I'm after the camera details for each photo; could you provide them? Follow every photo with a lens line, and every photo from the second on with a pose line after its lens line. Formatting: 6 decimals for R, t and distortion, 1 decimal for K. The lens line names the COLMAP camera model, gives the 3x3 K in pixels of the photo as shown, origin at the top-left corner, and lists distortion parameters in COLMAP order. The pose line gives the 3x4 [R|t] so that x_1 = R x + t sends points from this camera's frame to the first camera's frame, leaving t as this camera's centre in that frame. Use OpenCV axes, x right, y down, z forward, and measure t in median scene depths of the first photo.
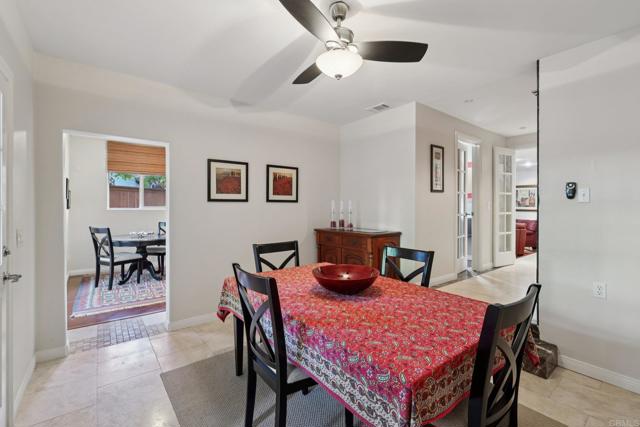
lens RADIAL K [[278.2, 0, 322.3], [0, 278.2, 208.5], [0, 0, 1]] dist [0.003574, 0.000038]
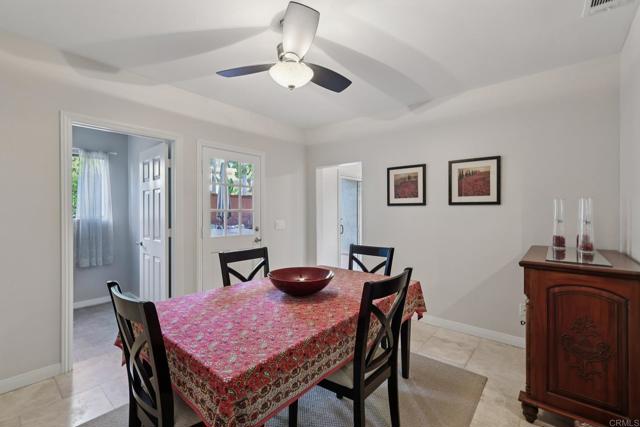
lens RADIAL K [[278.2, 0, 320.4], [0, 278.2, 213.4], [0, 0, 1]] dist [0.003574, 0.000038]
pose [[0.229072, 0.010077, -0.973357, 0.576457], [-0.008544, 0.999929, 0.008341, -0.001530], [0.973372, 0.006406, 0.229142, 0.445001]]
